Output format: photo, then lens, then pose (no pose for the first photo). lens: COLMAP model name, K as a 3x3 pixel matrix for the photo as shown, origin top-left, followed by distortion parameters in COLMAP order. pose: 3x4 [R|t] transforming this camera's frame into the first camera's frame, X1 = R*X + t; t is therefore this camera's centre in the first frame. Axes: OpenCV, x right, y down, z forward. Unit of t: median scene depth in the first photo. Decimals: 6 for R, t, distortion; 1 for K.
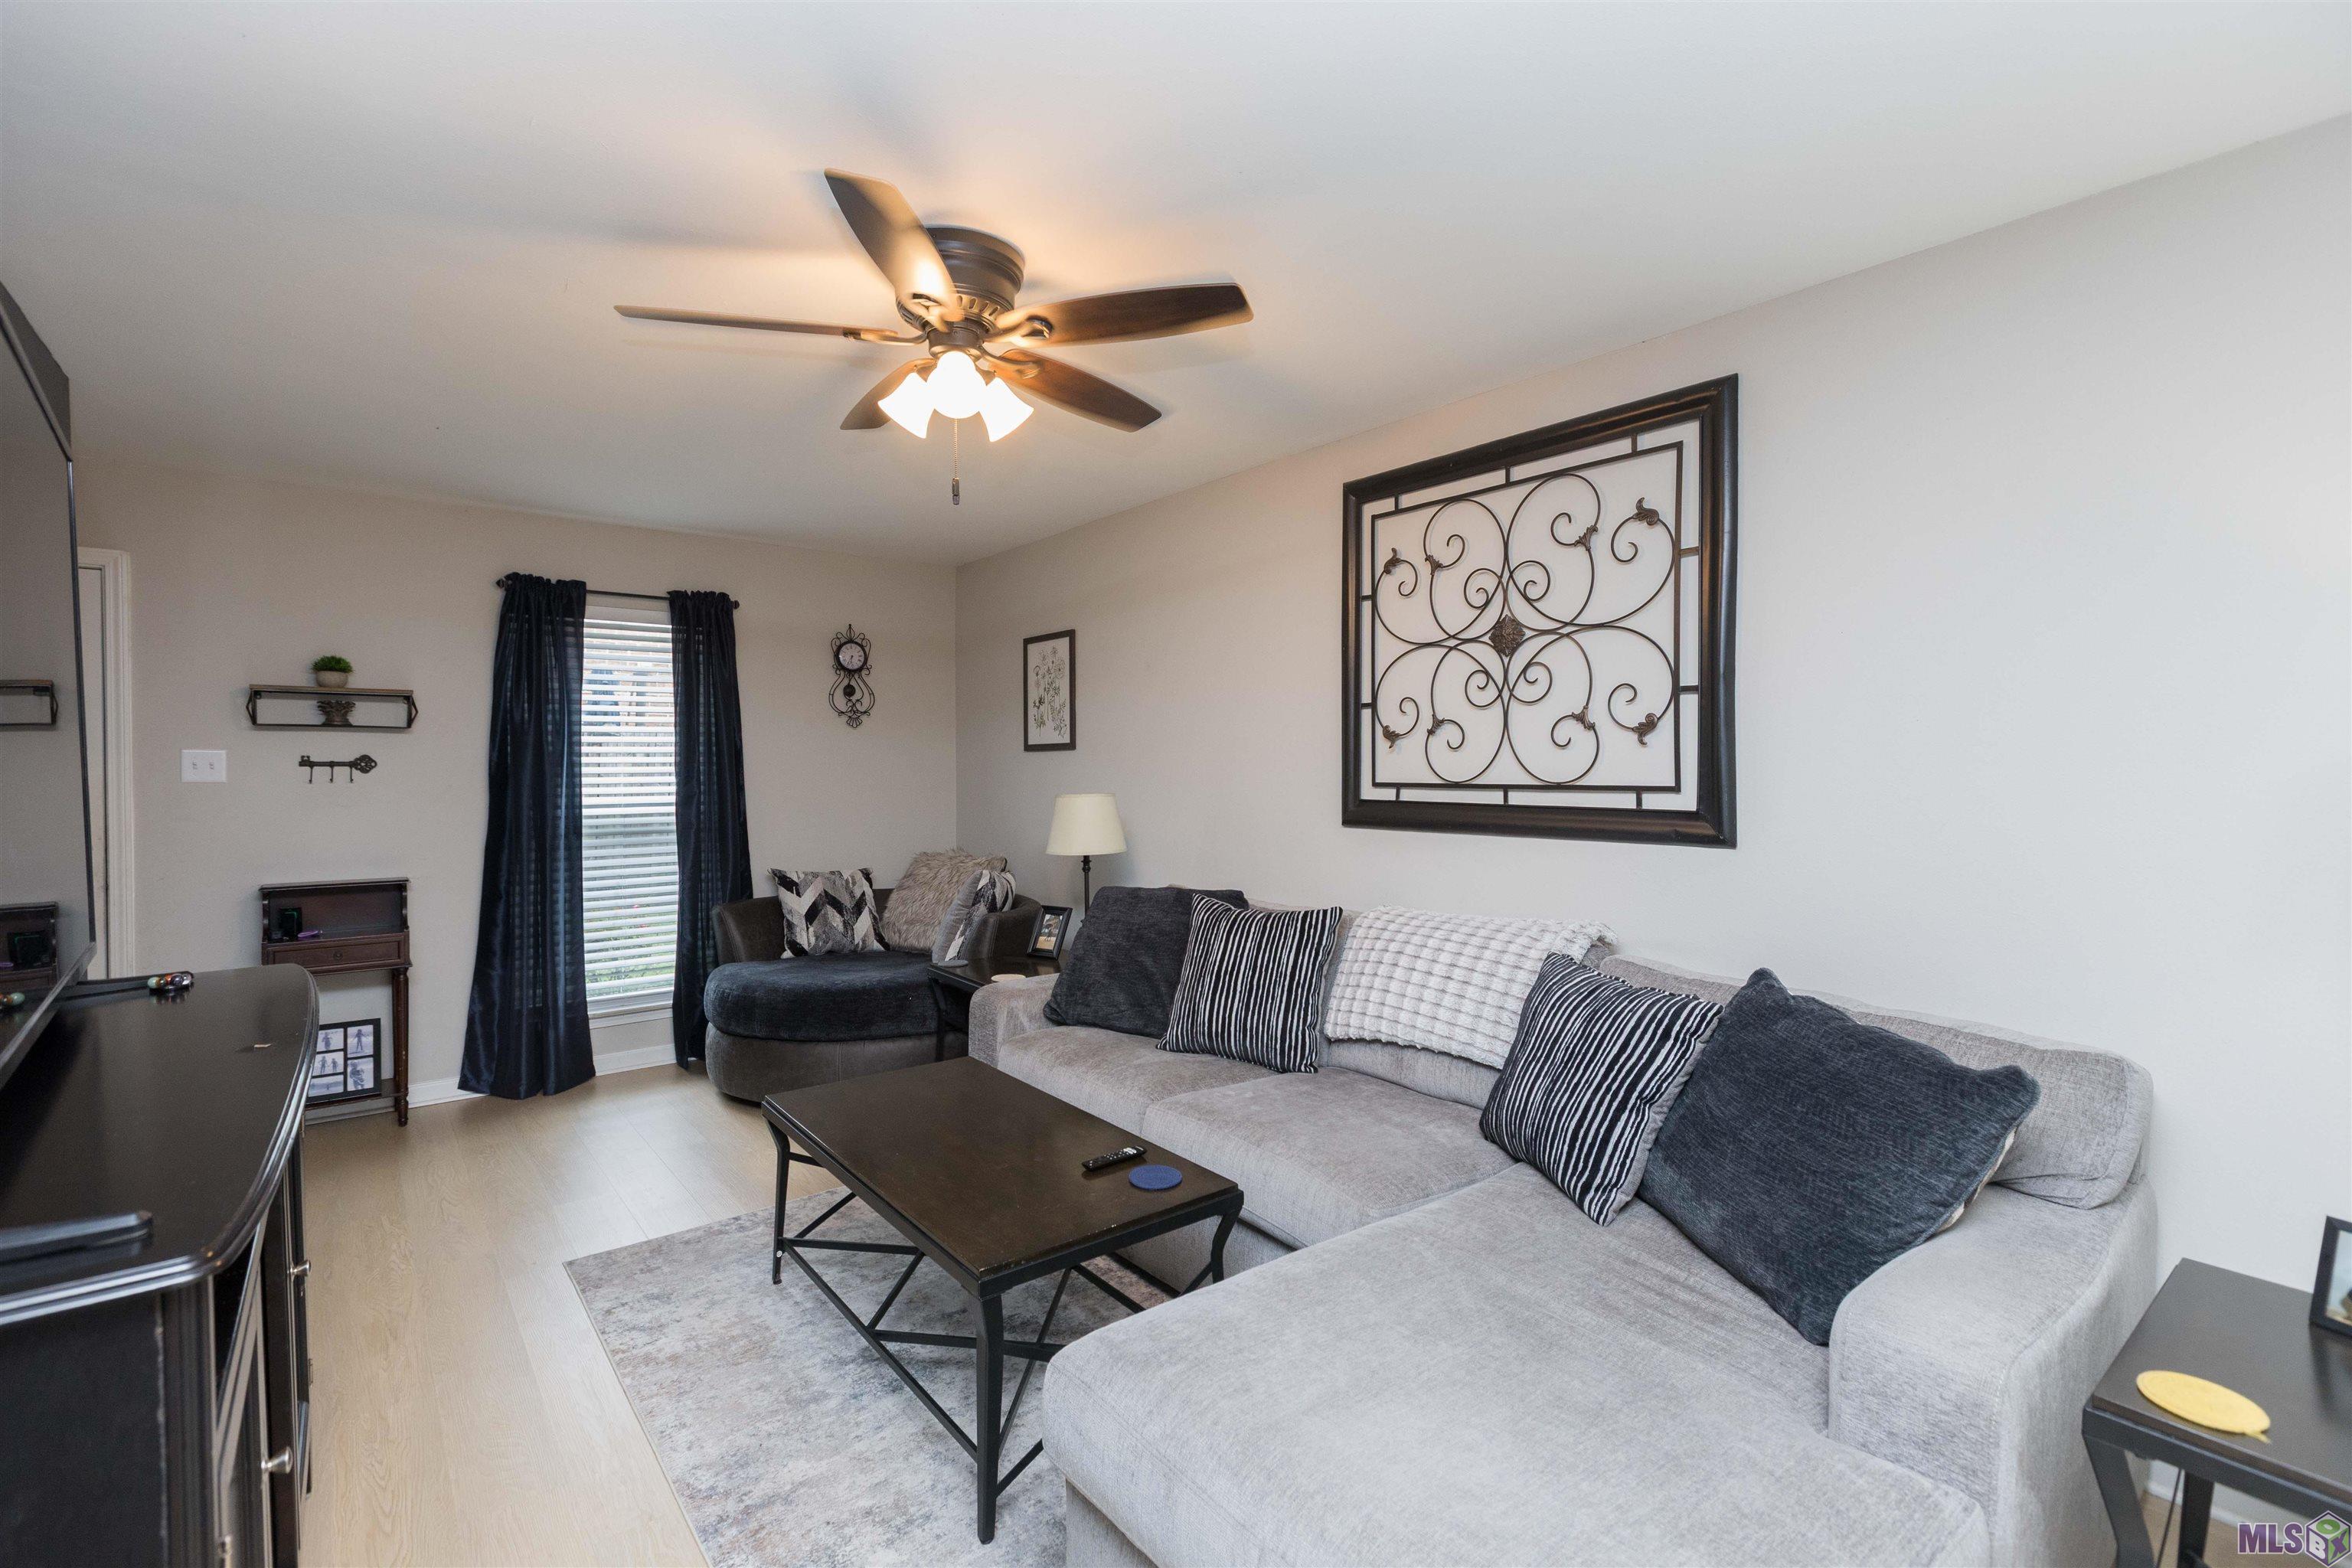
lens RADIAL K [[1059.8, 0, 1172.6], [0, 1059.8, 793.3], [0, 0, 1]] dist [0.000733, -0.001763]
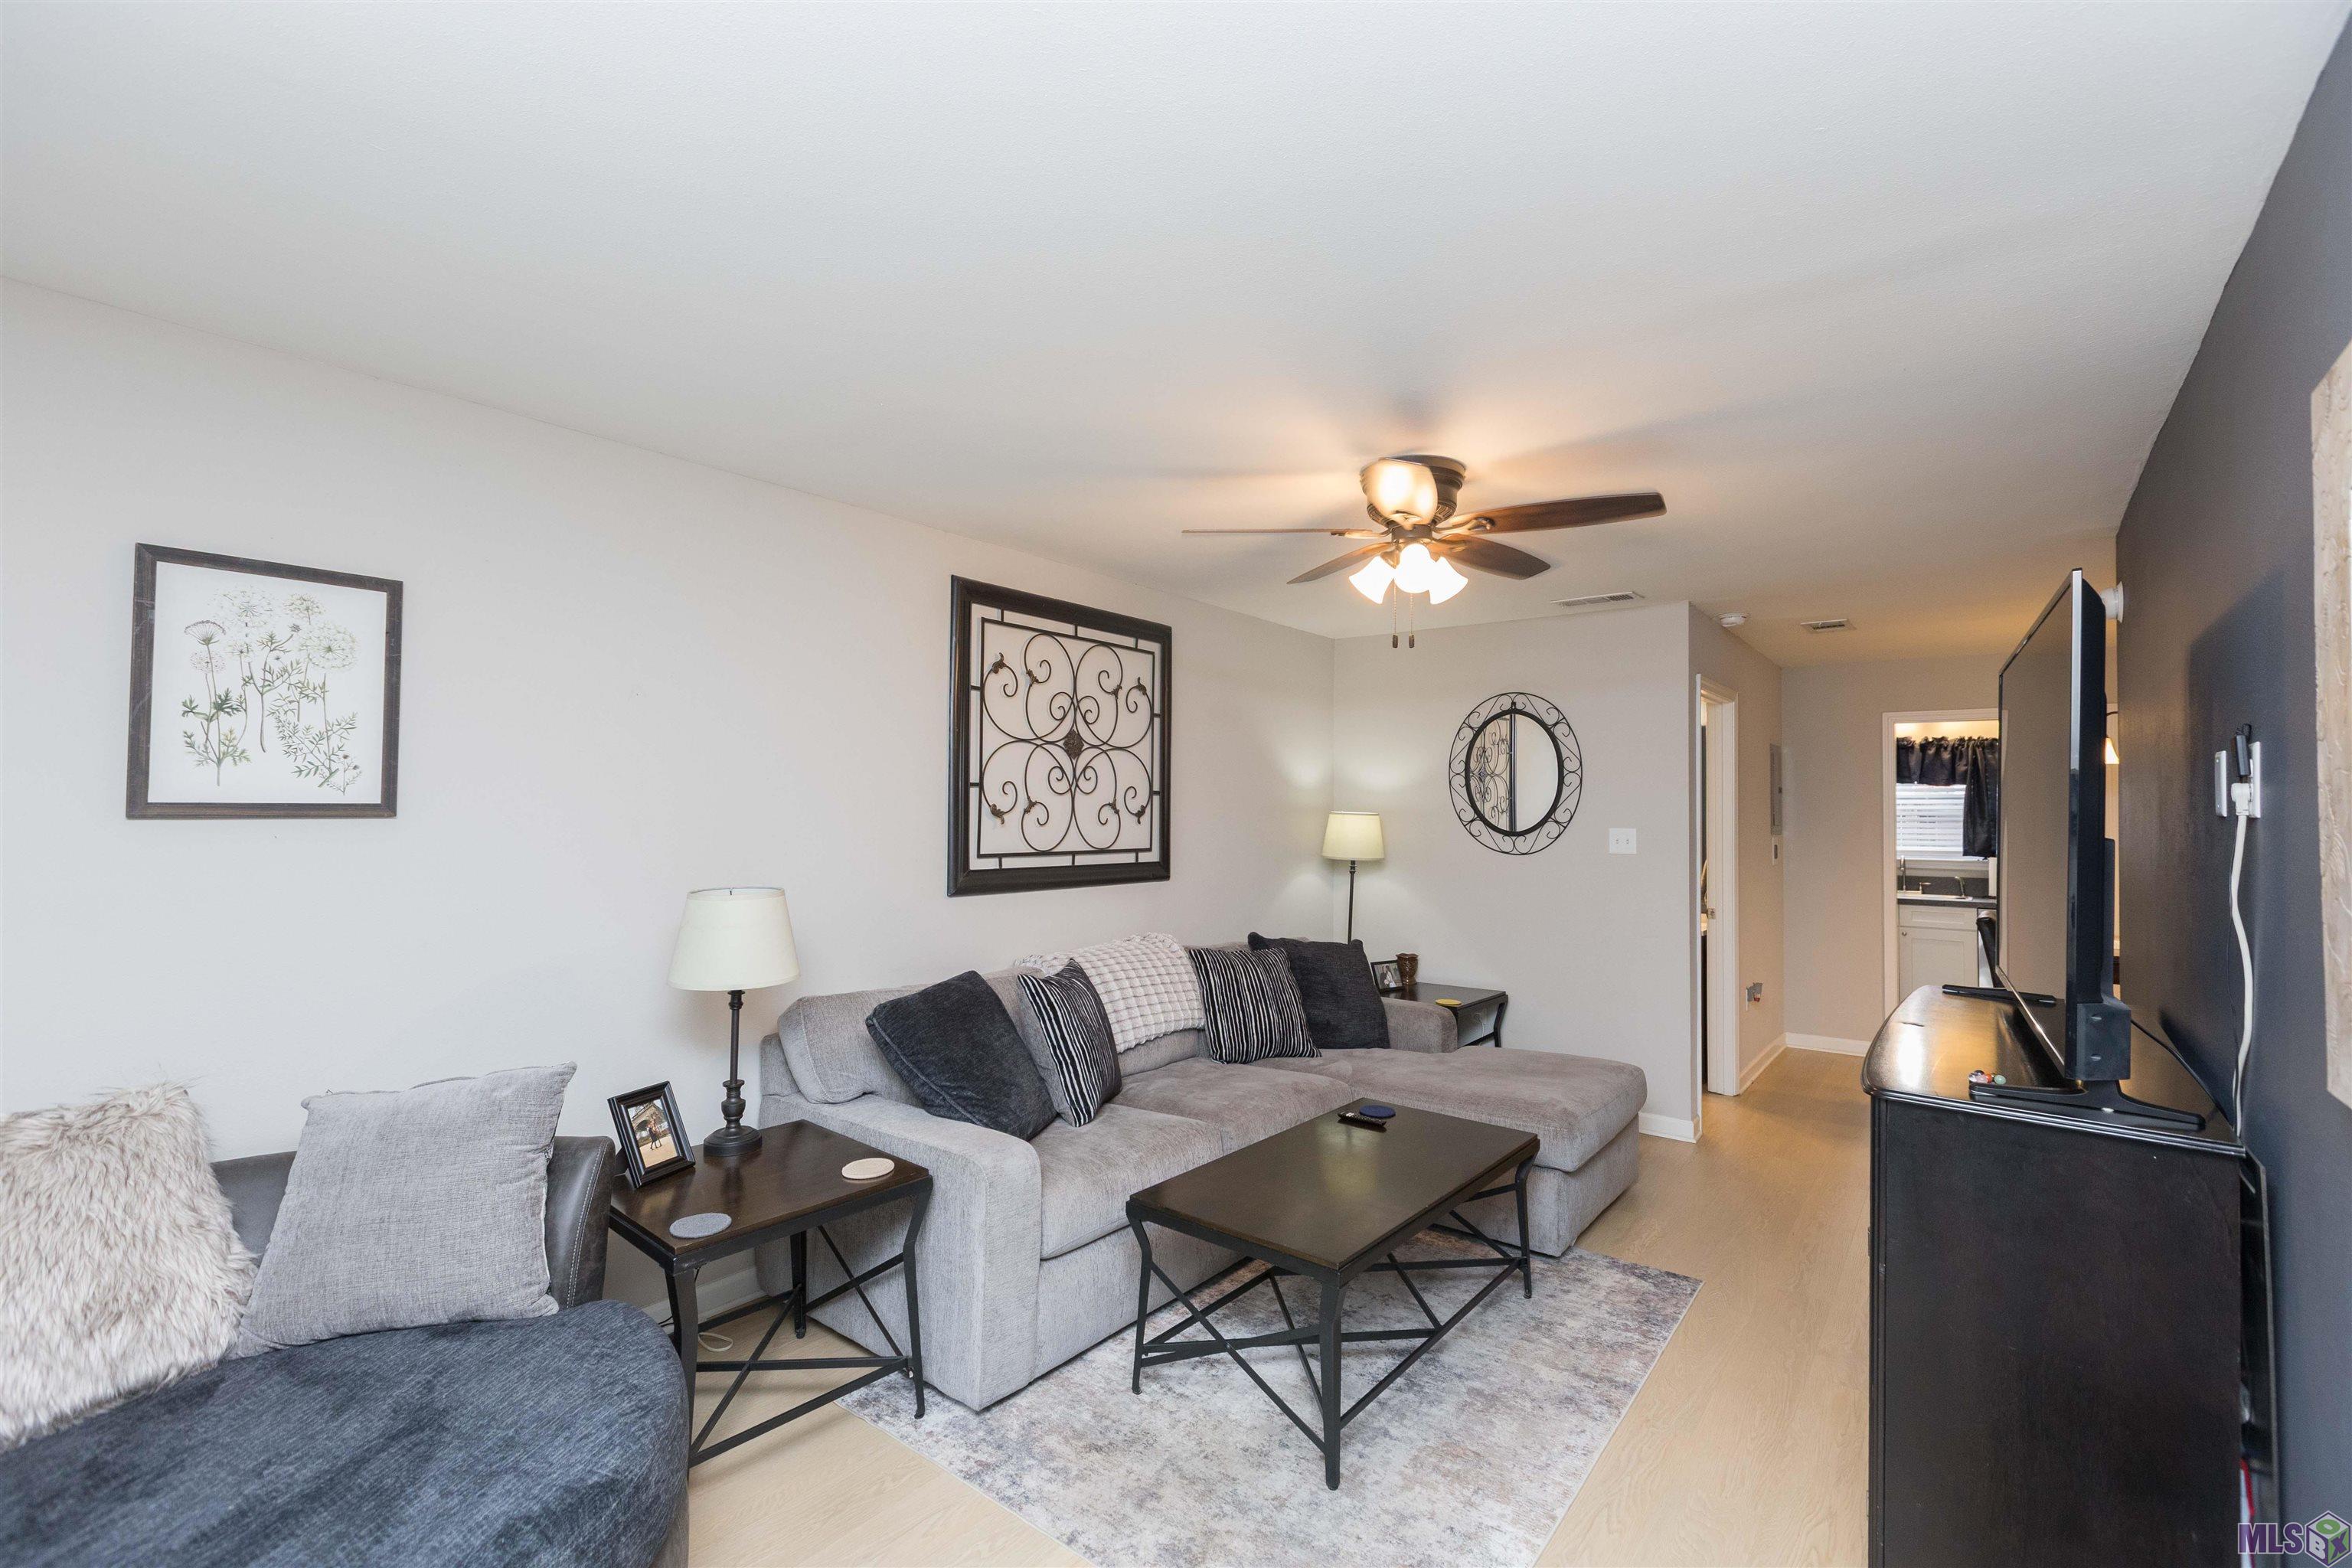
lens RADIAL K [[1059.8, 0, 1162.2], [0, 1059.8, 791.2], [0, 0, 1]] dist [0.000733, -0.001763]
pose [[-0.233107, 0.023172, 0.972175, -0.787974], [0.020365, 0.999613, -0.018943, -0.043111], [-0.972238, 0.015382, -0.233489, 0.897256]]
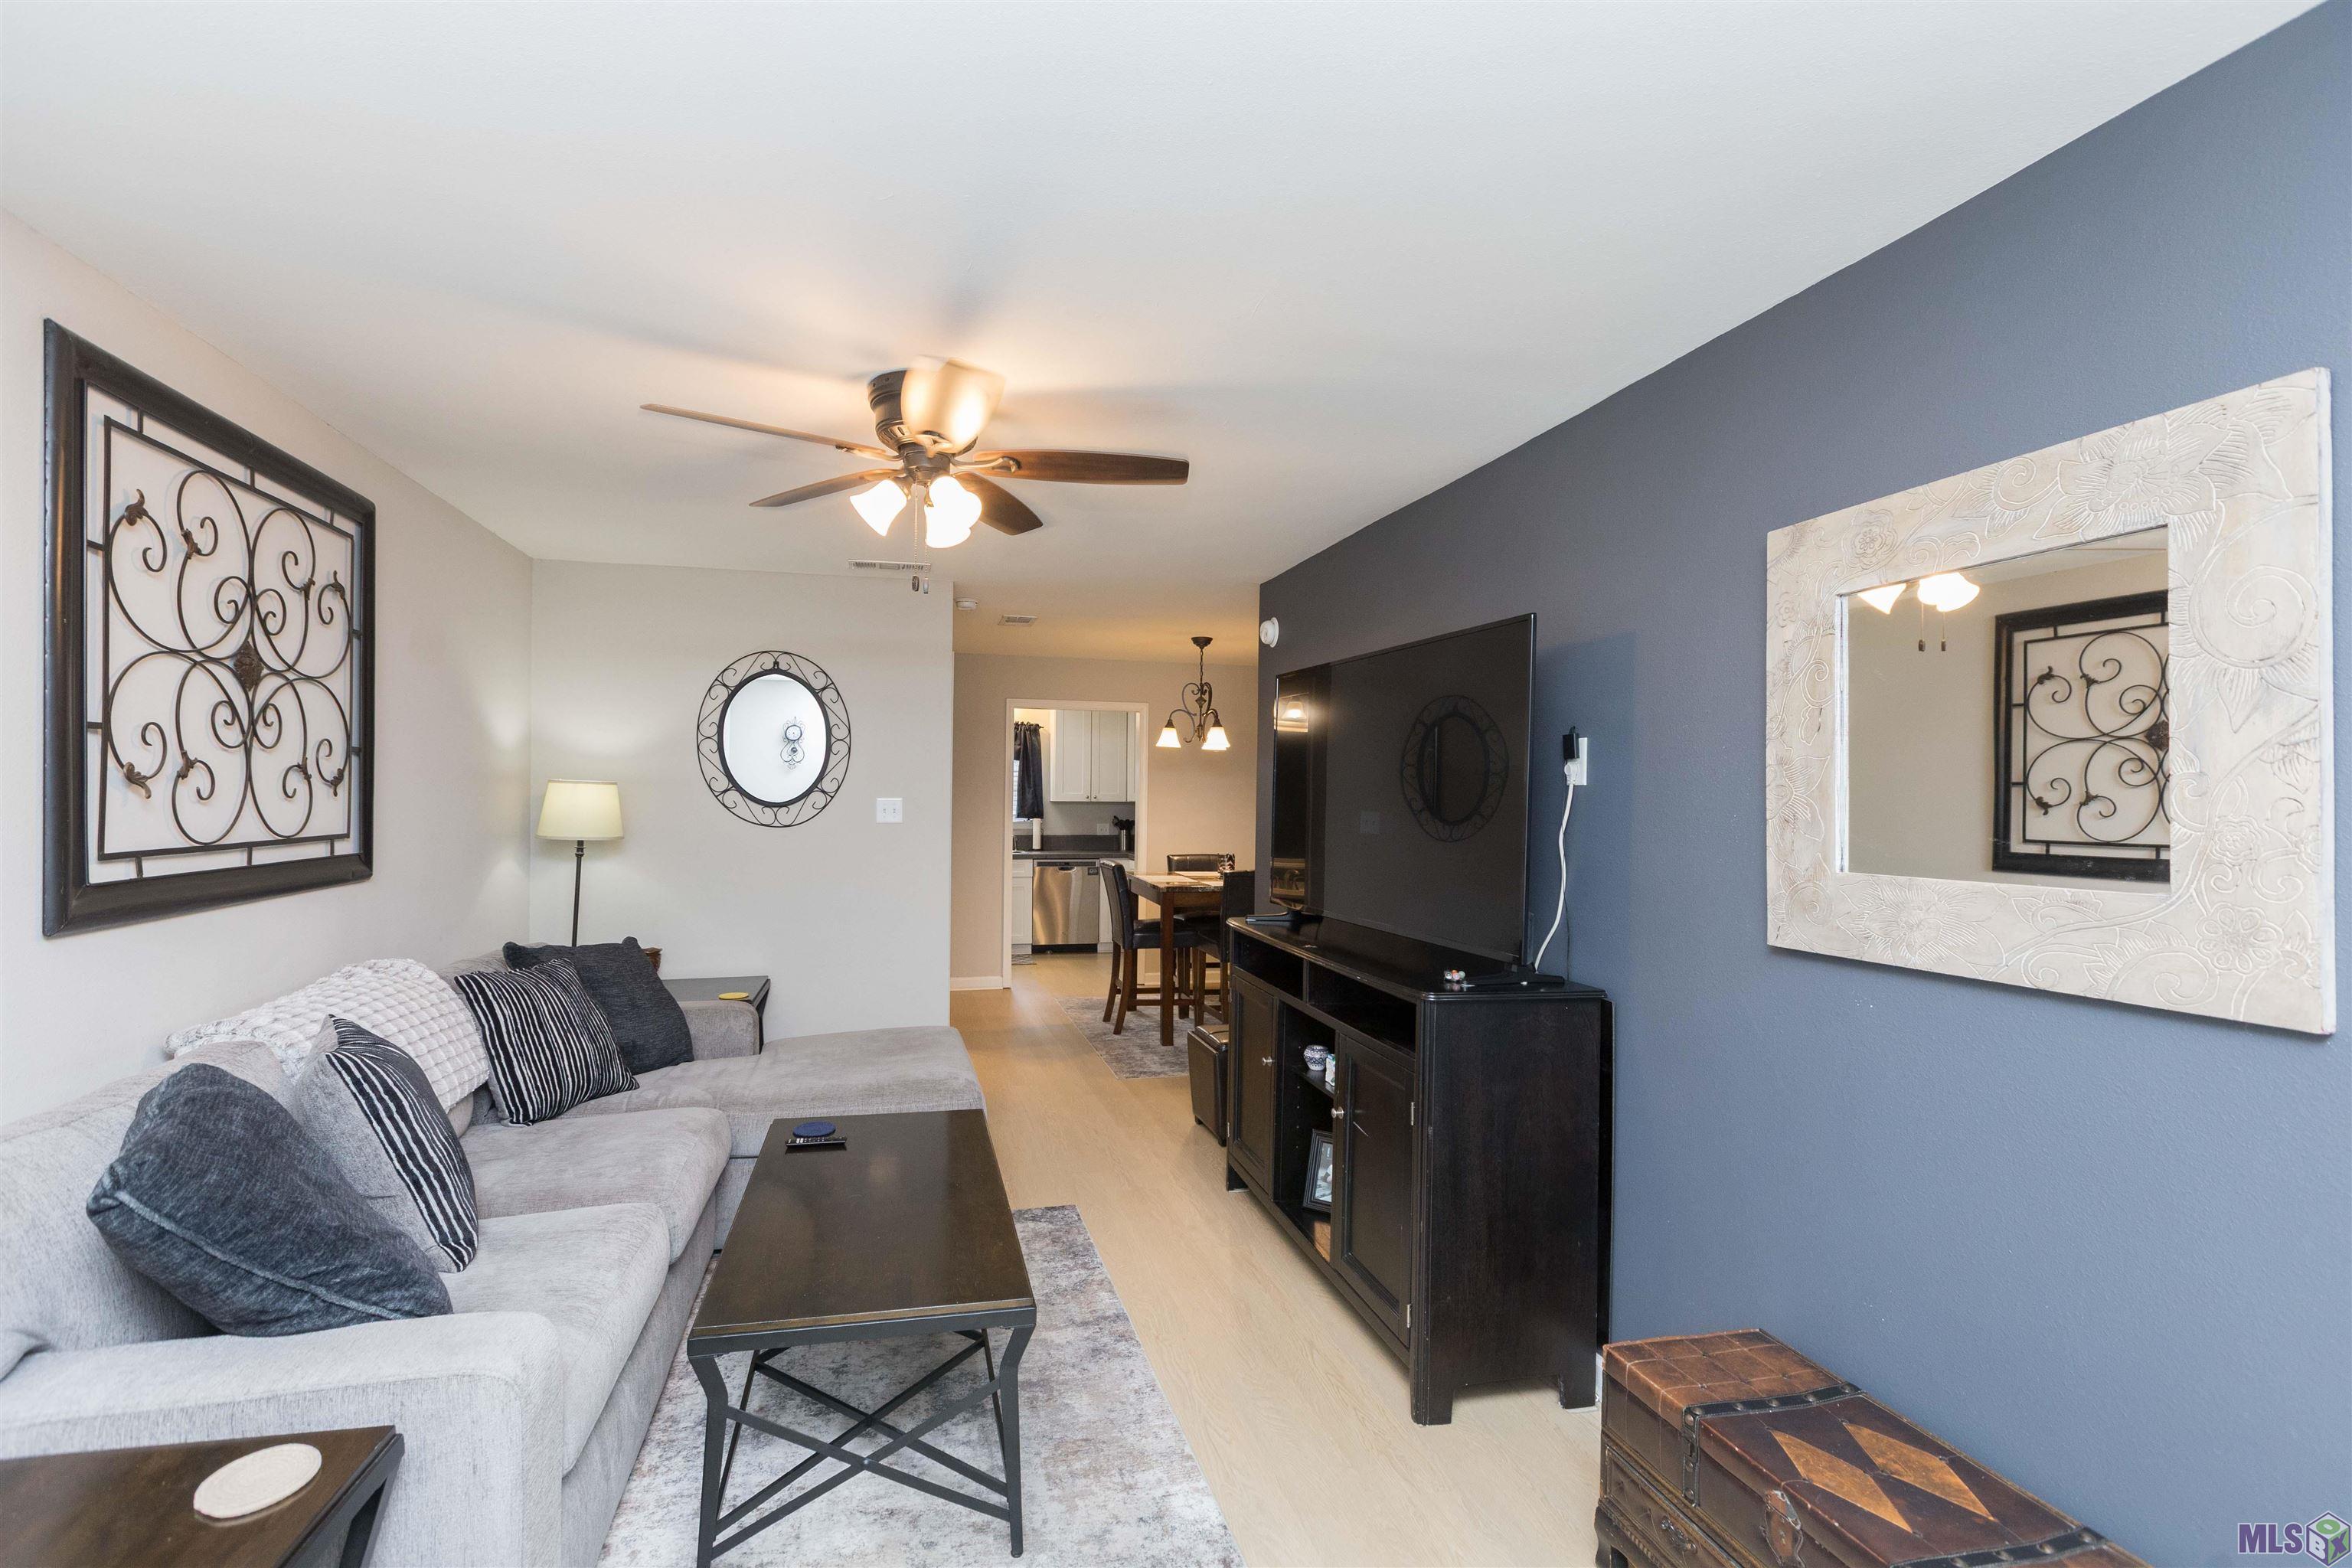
lens RADIAL K [[1059.8, 0, 1164.0], [0, 1059.8, 798.9], [0, 0, 1]] dist [0.000733, -0.001763]
pose [[-0.916394, -0.009992, 0.400153, -0.512188], [0.002994, 0.999489, 0.031815, -0.050005], [-0.400266, 0.030354, -0.915896, 1.098067]]
